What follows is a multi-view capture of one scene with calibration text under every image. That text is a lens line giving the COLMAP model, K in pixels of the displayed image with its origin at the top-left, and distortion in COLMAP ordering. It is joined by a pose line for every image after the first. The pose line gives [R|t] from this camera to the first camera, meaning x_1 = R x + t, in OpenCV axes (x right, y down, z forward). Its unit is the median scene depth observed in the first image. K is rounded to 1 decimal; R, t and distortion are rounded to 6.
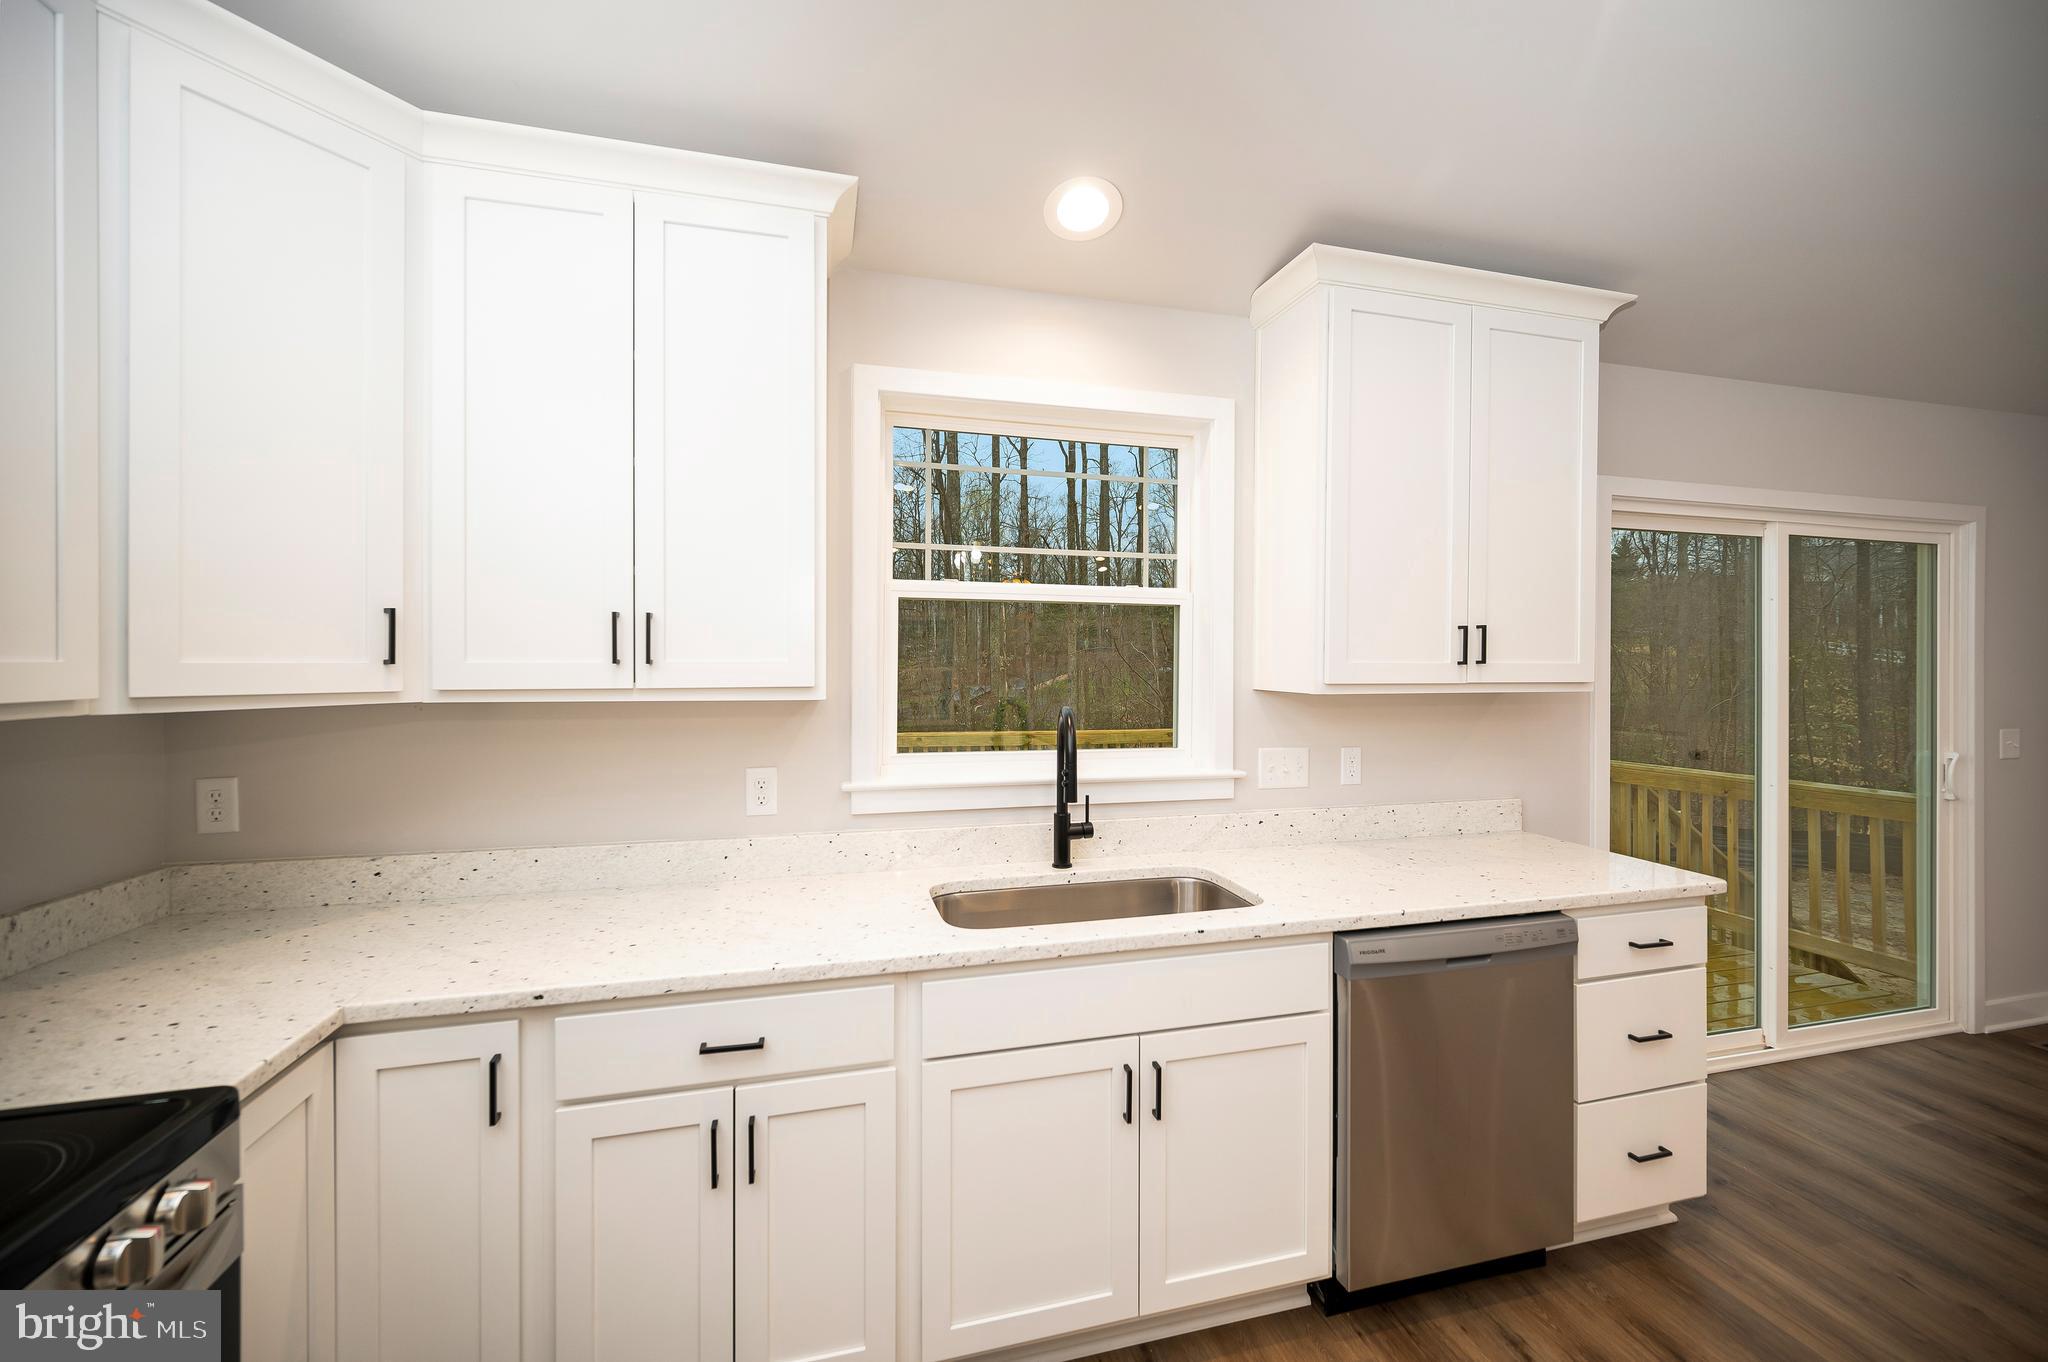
lens RADIAL K [[805.4, 0, 1032.1], [0, 805.4, 667.4], [0, 0, 1]] dist [-0.000760, -0.000050]
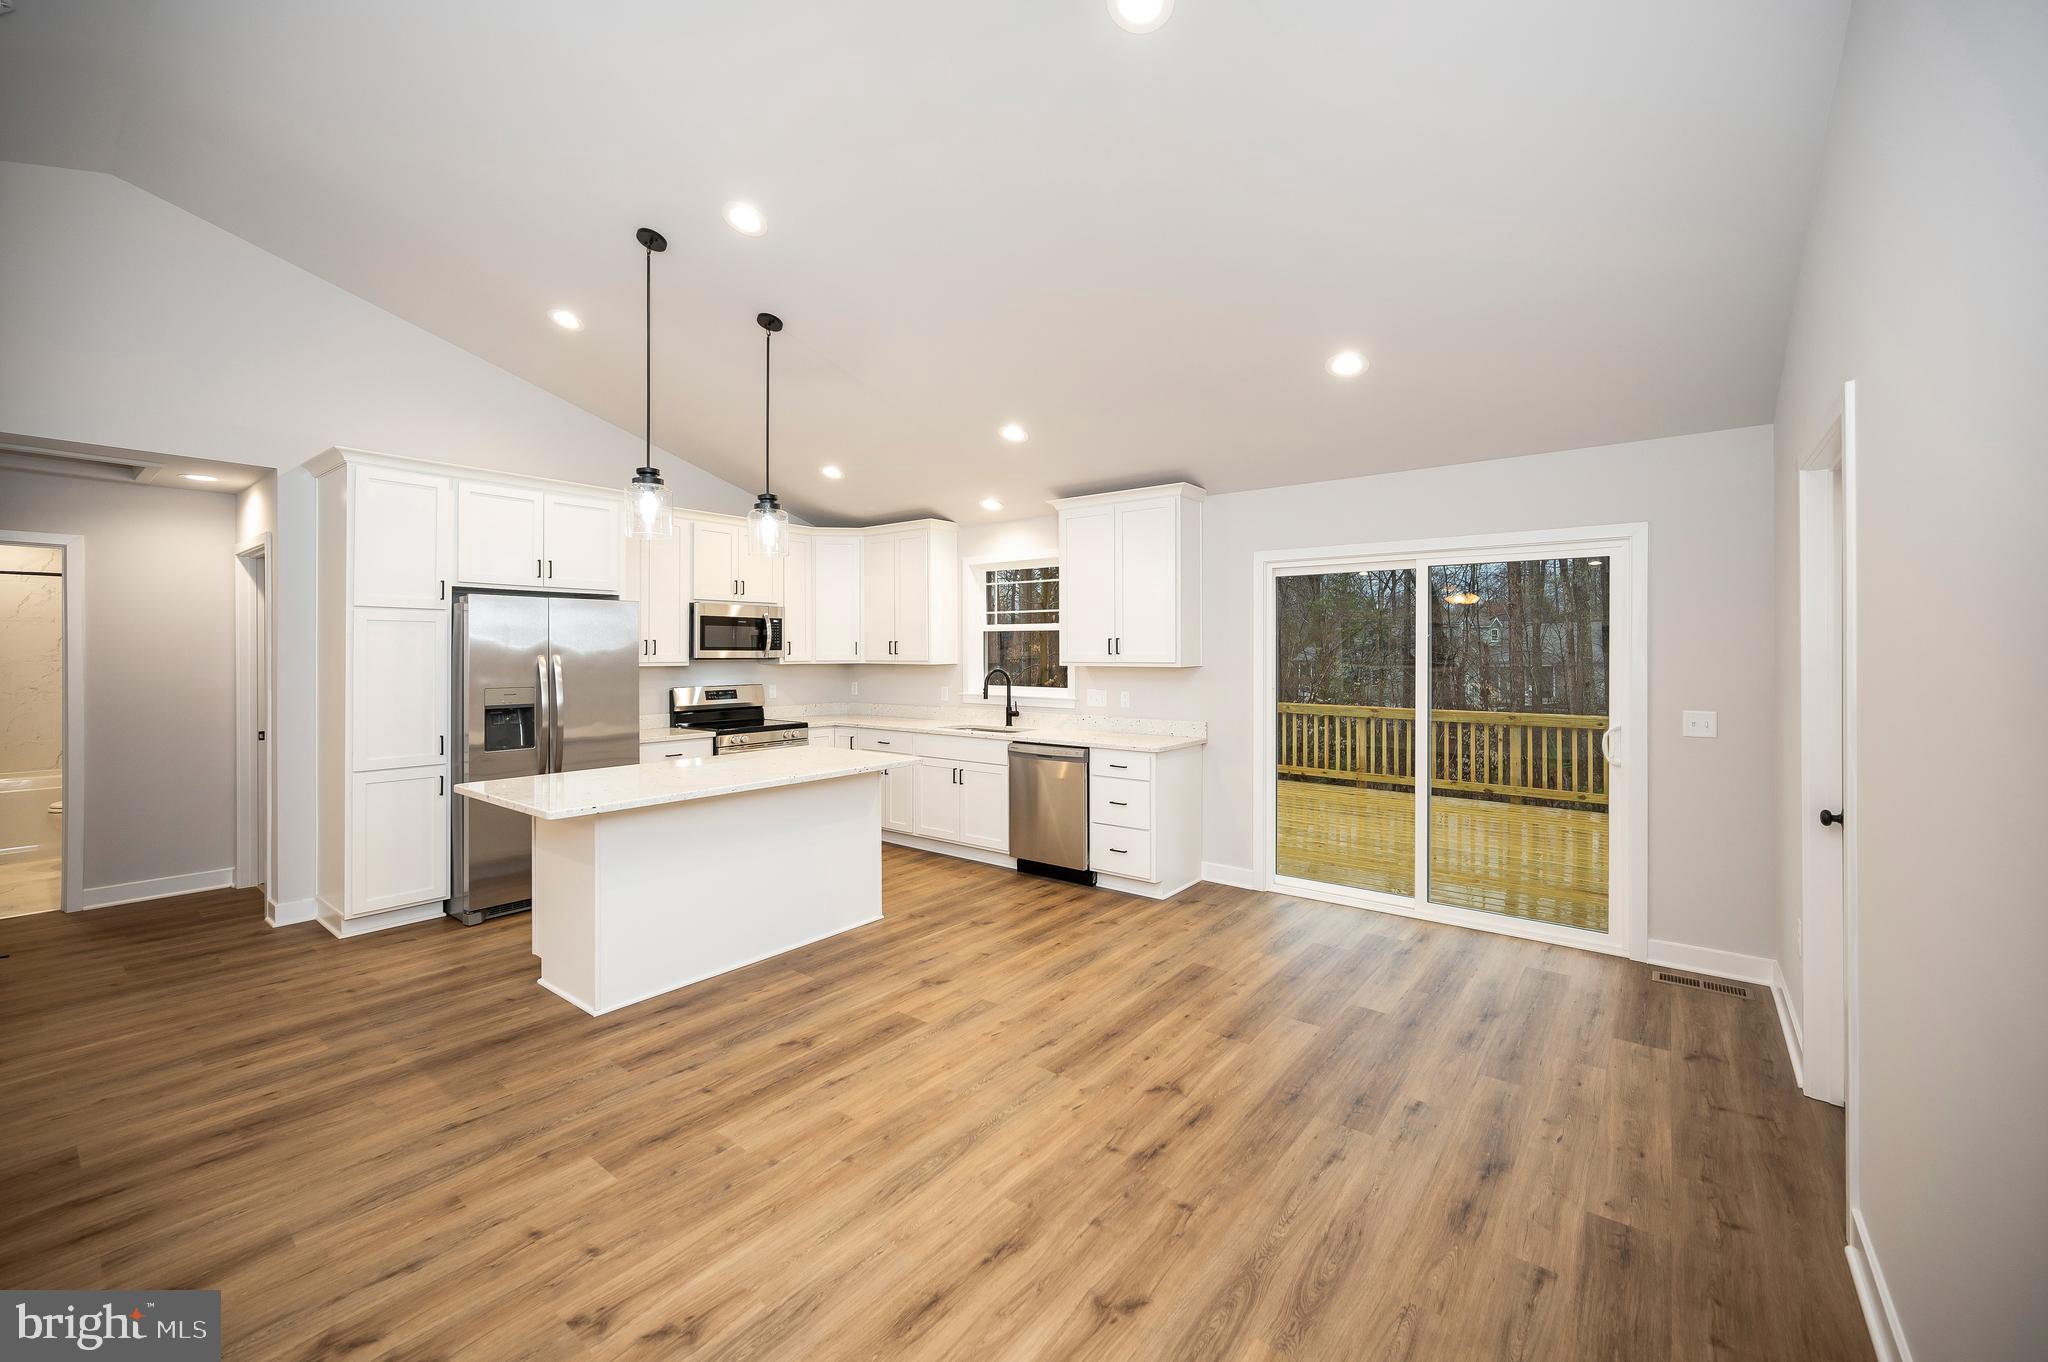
lens RADIAL K [[819.5, 0, 1022.6], [0, 819.5, 650.4], [0, 0, 1]] dist [0.000877, 0.000060]
pose [[0.599068, -0.003666, -0.800690, 2.352003], [-0.002239, 0.999978, -0.006254, 0.000018], [0.800695, 0.005540, 0.599047, -0.682772]]
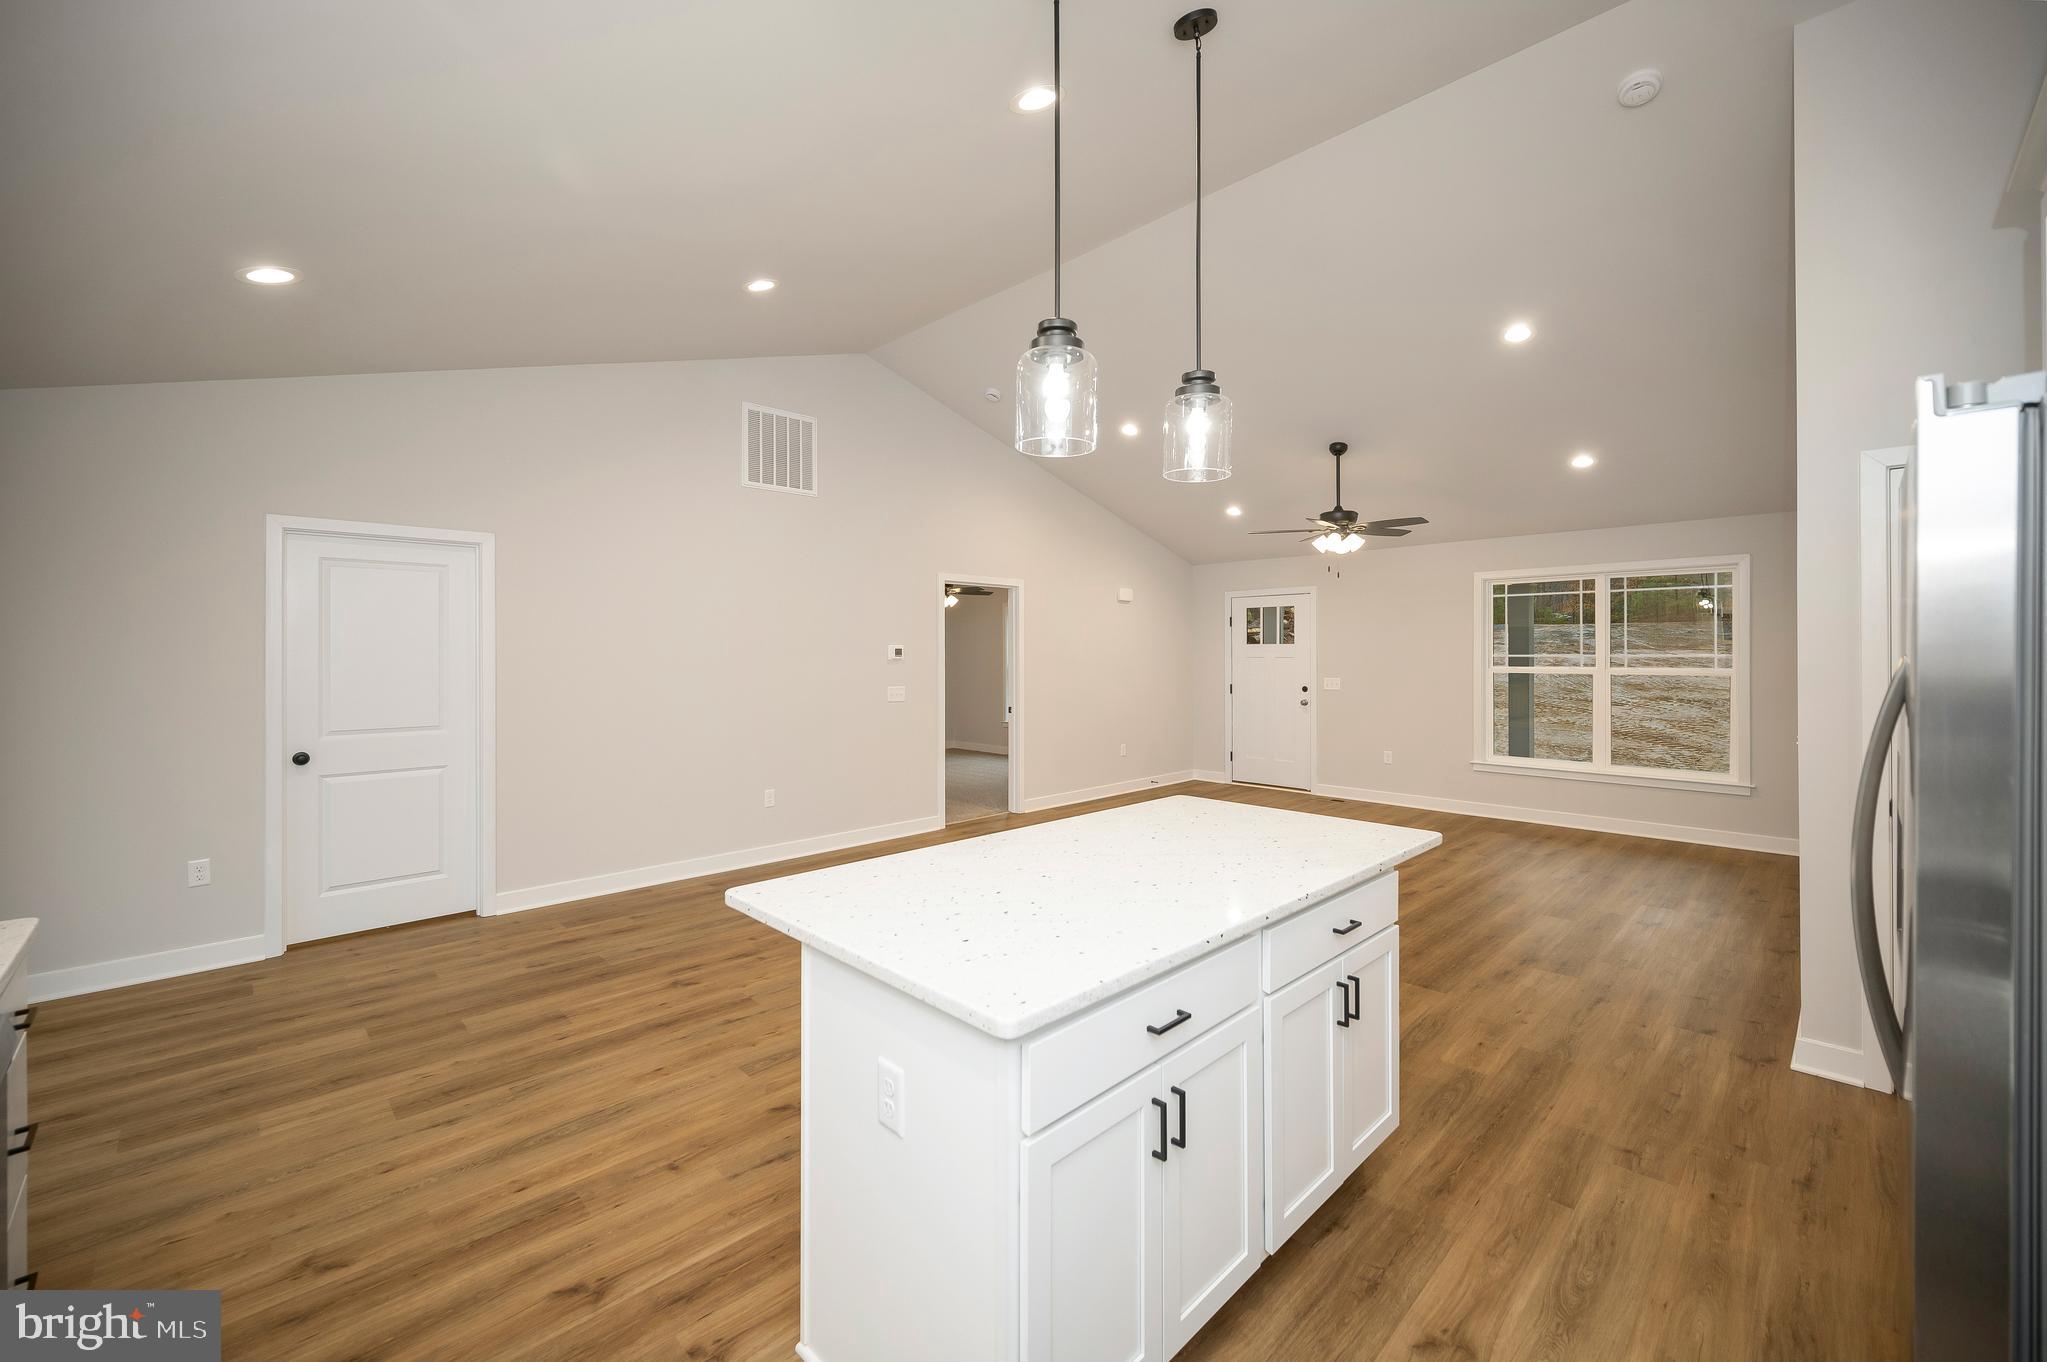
lens RADIAL K [[819.8, 0, 1021.4], [0, 819.8, 658.5], [0, 0, 1]] dist [0.001670, -0.000367]
pose [[-0.499115, -0.006796, 0.866509, -0.341861], [0.005280, 0.999927, 0.010883, -0.008231], [-0.866520, 0.010007, -0.499043, 0.496642]]
